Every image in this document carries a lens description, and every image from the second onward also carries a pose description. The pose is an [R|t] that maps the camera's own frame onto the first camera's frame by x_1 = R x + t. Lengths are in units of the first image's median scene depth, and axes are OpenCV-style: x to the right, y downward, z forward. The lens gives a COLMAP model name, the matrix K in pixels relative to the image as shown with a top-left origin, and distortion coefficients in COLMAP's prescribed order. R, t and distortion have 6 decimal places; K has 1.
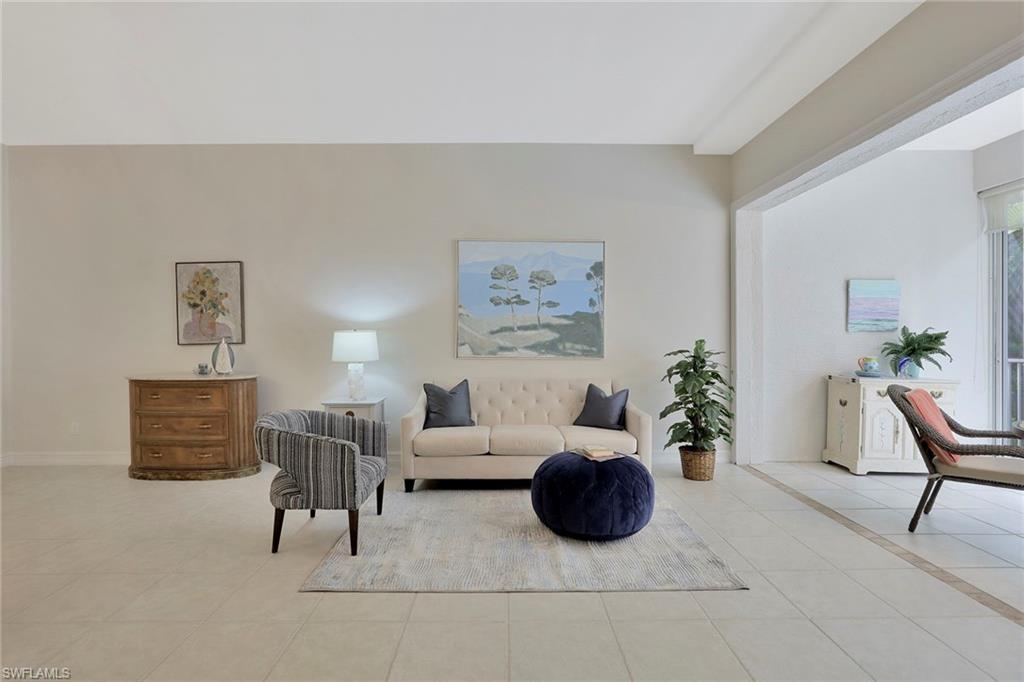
lens RADIAL K [[505.5, 0, 512.0], [0, 505.5, 341.0], [0, 0, 1]] dist [-0.002961, -0.000223]
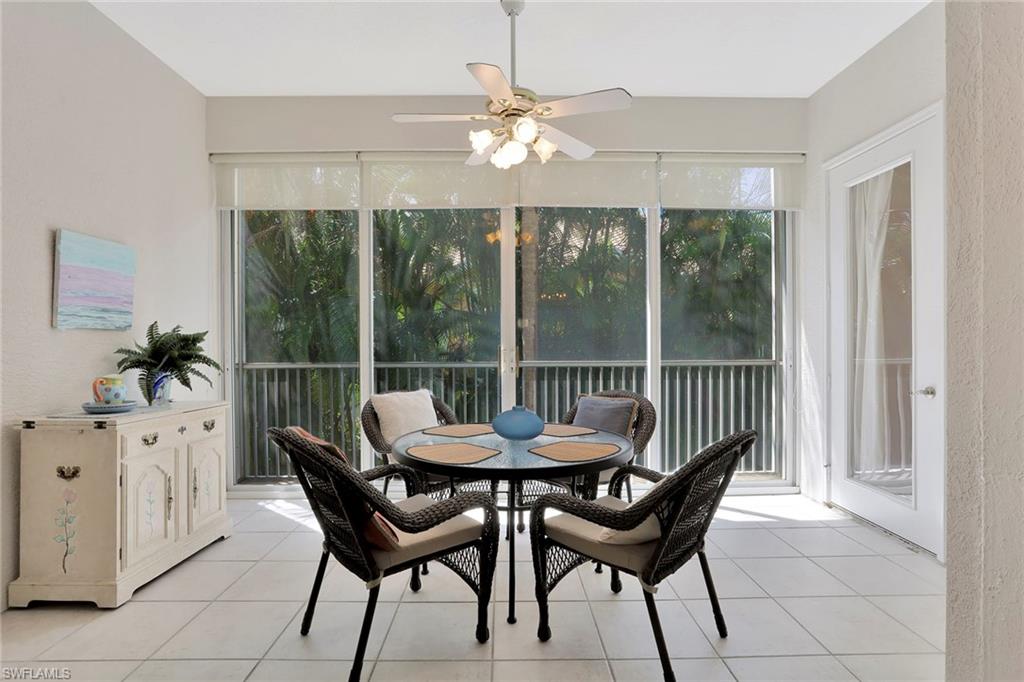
lens RADIAL K [[491.9, 0, 512.0], [0, 491.9, 341.0], [0, 0, 1]] dist [-0.002044, 0.000556]
pose [[0.004591, -0.004119, 0.999981, 0.168296], [0.006400, 0.999971, 0.004090, -0.005724], [-0.999969, 0.006381, 0.004617, 0.534722]]
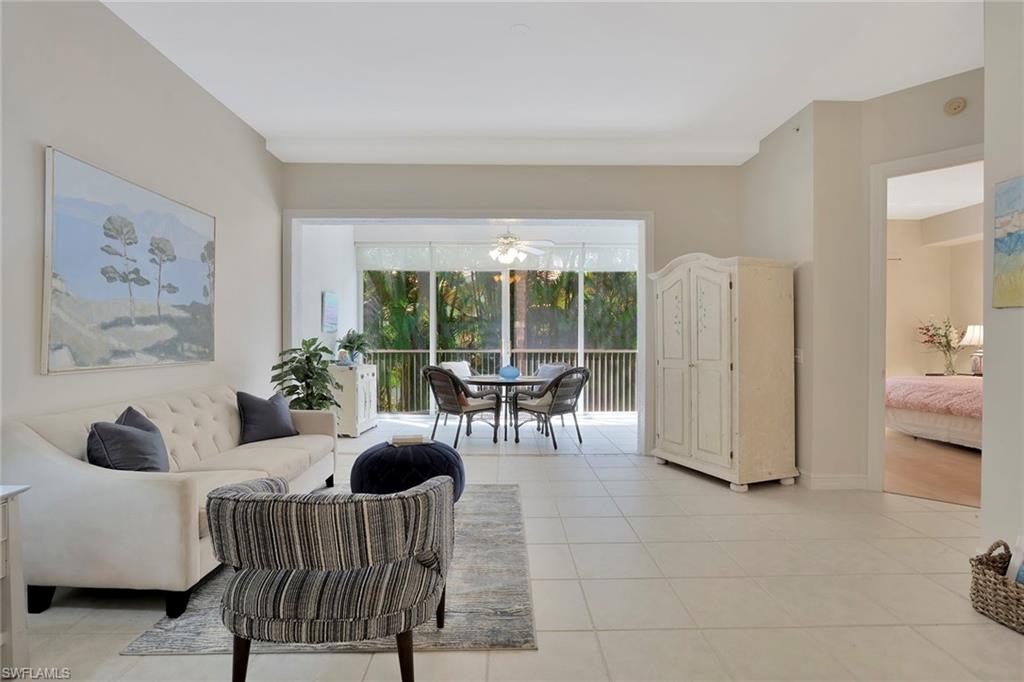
lens RADIAL K [[491.9, 0, 512.0], [0, 491.9, 341.0], [0, 0, 1]] dist [-0.002044, 0.000556]
pose [[0.002192, -0.007034, 0.999973, -0.612198], [-0.004818, 0.999964, 0.007045, -0.006207], [-0.999986, -0.004833, 0.002158, 0.521605]]
